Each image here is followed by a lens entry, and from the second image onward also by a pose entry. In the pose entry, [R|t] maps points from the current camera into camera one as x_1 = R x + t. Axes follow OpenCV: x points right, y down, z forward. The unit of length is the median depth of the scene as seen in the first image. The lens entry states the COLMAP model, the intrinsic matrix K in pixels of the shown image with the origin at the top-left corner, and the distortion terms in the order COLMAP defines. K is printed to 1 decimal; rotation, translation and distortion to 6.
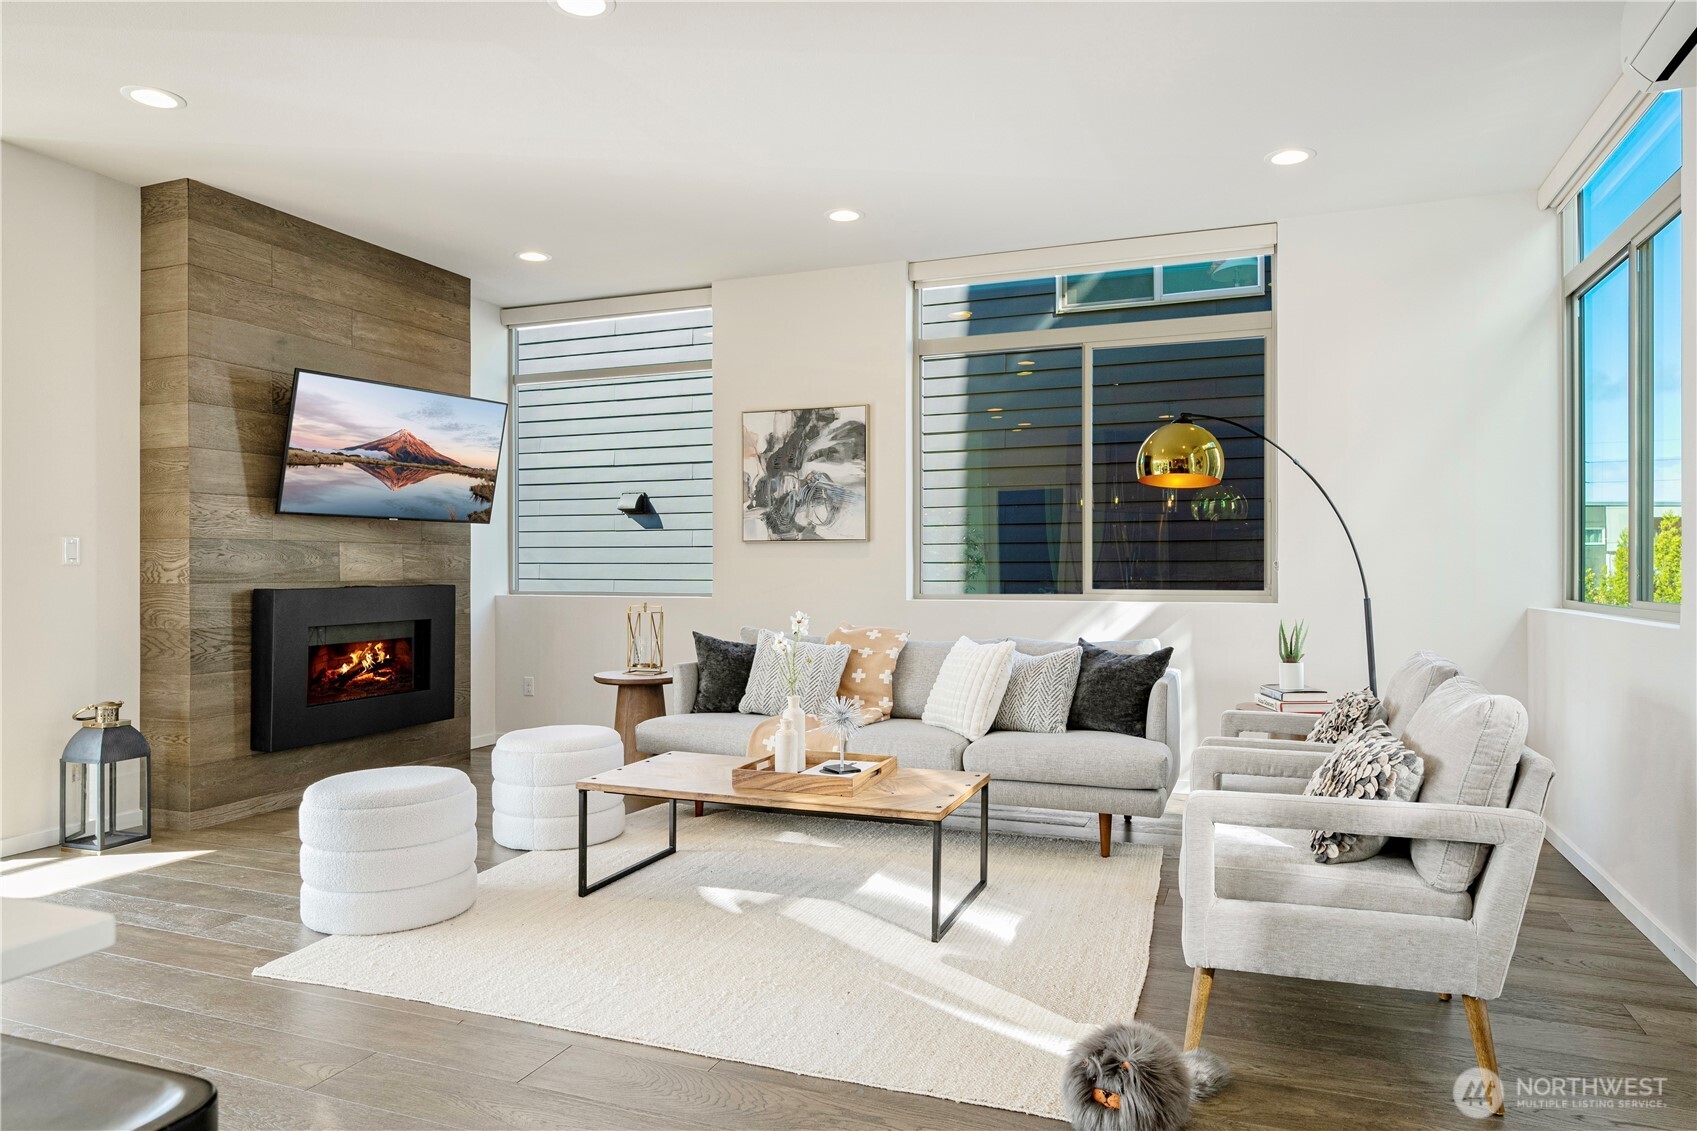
lens RADIAL K [[1073.7, 0, 846.8], [0, 1073.7, 564.1], [0, 0, 1]] dist [-0.004757, -0.001110]
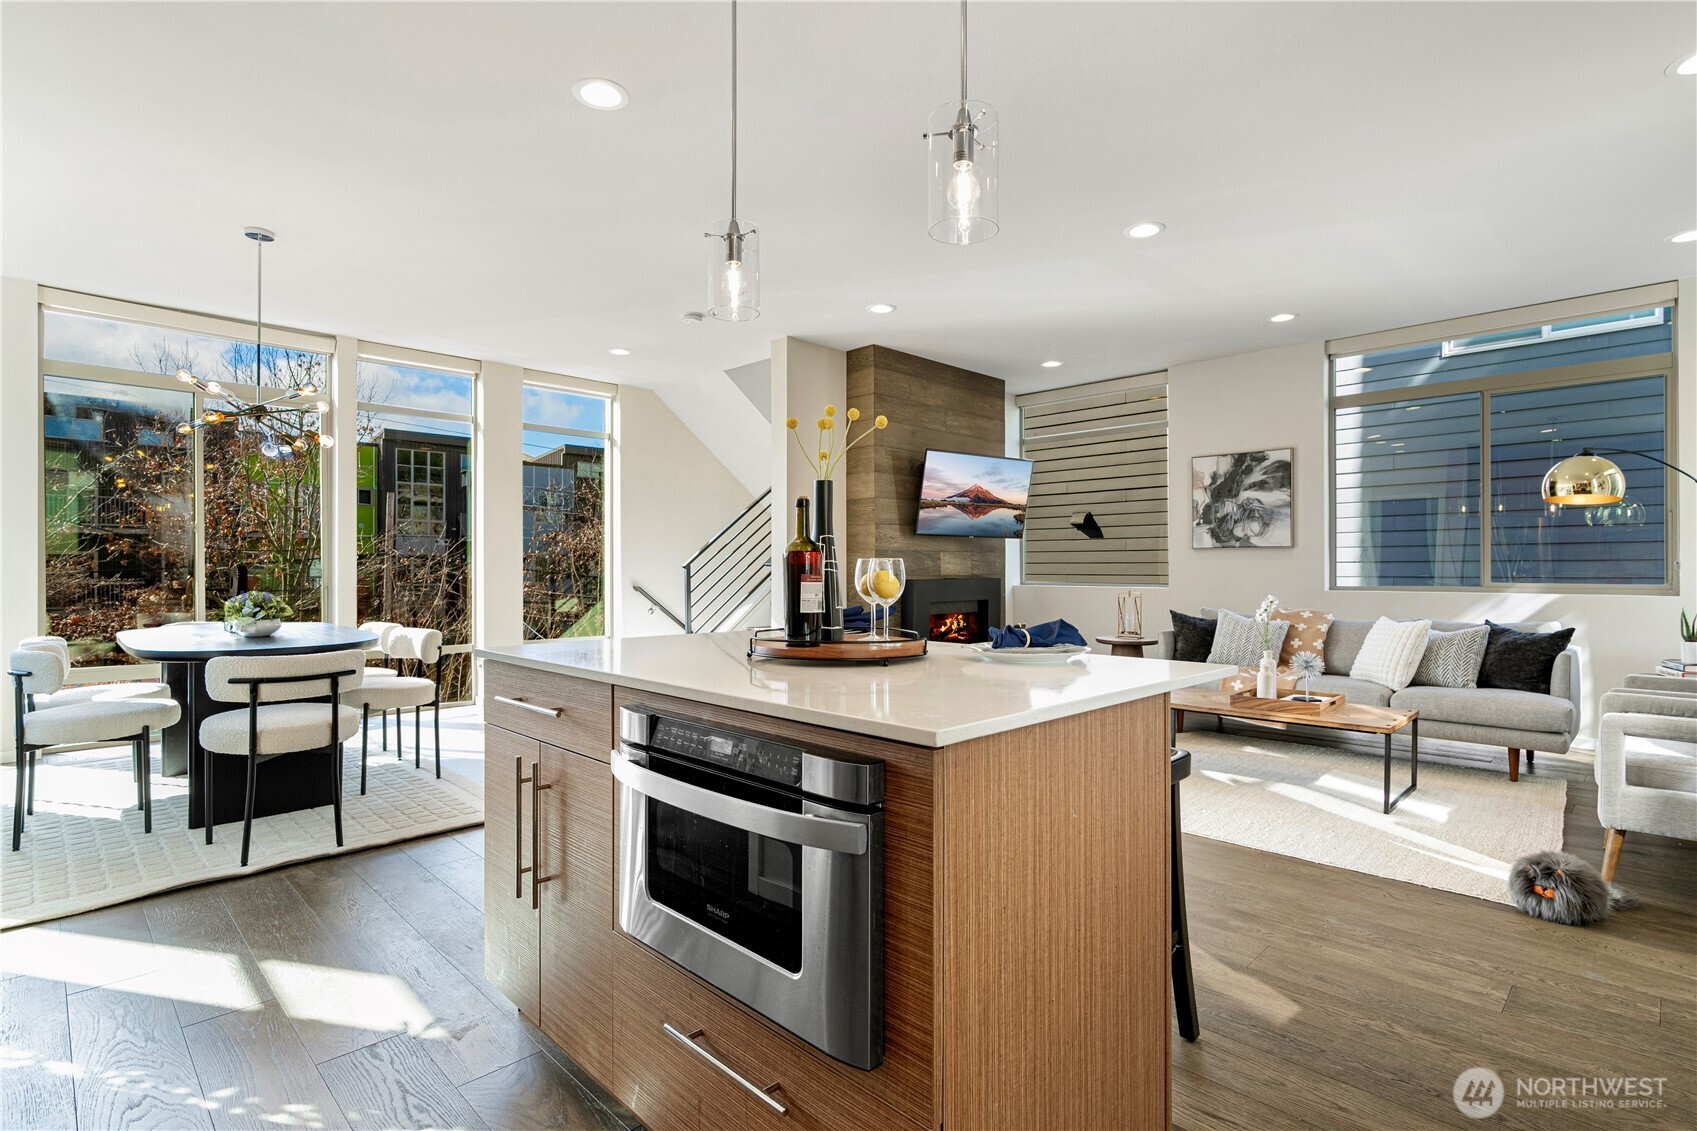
lens RADIAL K [[821.3, 0, 882.1], [0, 821.3, 565.8], [0, 0, 1]] dist [-0.001460, -0.000605]
pose [[0.924894, -0.001752, -0.380222, -0.083942], [0.001984, 0.999998, 0.000219, 0.000926], [0.380220, -0.000957, 0.924895, -0.210192]]
